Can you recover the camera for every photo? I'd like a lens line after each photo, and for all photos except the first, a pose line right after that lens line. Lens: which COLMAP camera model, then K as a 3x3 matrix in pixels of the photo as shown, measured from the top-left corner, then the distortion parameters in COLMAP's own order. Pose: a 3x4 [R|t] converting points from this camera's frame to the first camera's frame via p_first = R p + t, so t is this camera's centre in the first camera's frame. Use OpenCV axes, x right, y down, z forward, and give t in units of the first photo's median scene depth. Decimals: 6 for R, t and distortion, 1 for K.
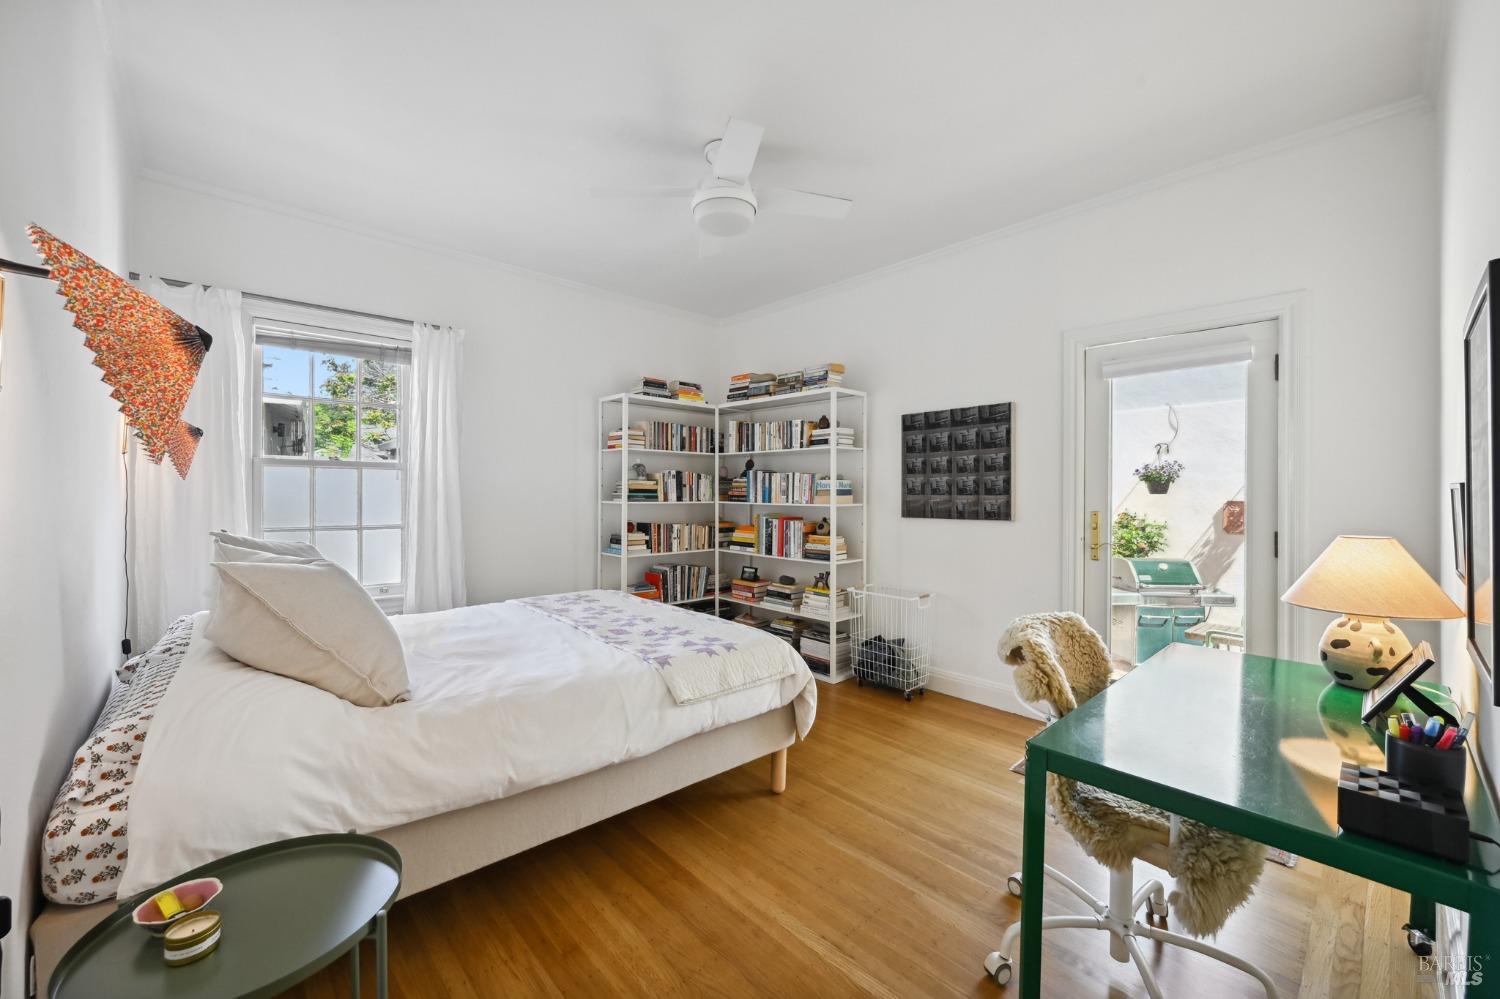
lens RADIAL K [[599.5, 0, 741.7], [0, 599.5, 492.4], [0, 0, 1]] dist [0.000259, 0.000019]
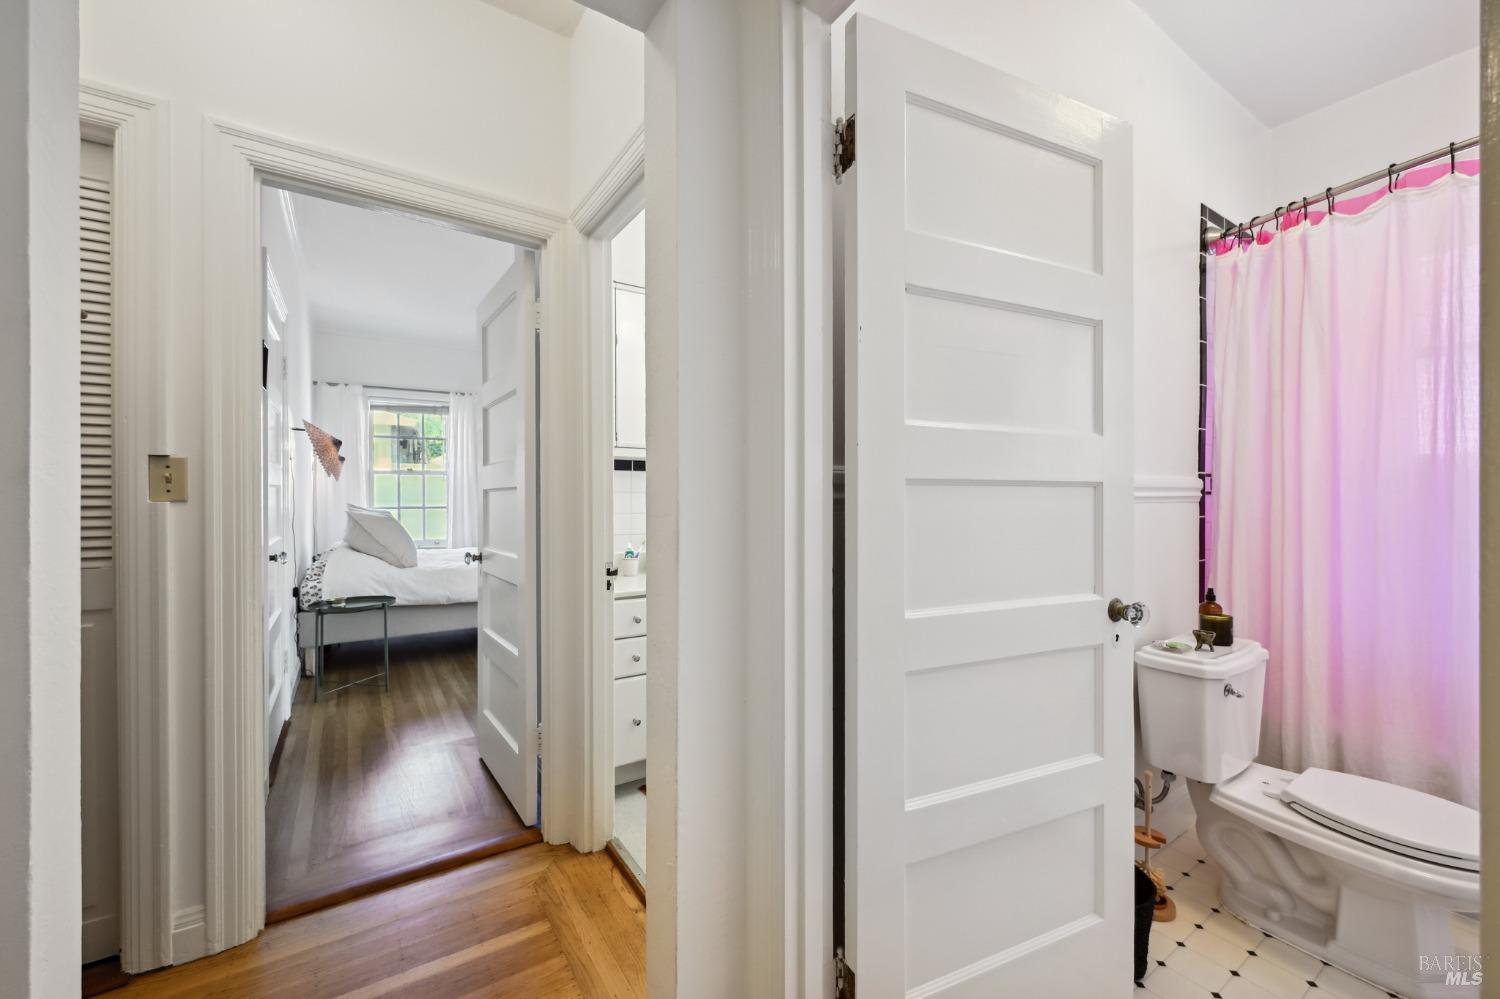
lens RADIAL K [[599.5, 0, 741.7], [0, 599.5, 492.4], [0, 0, 1]] dist [0.000259, 0.000019]
pose [[0.987167, -0.008696, -0.159455, 1.299724], [0.009357, 0.999950, 0.003396, 0.033815], [0.159418, -0.004844, 0.987199, -1.371965]]
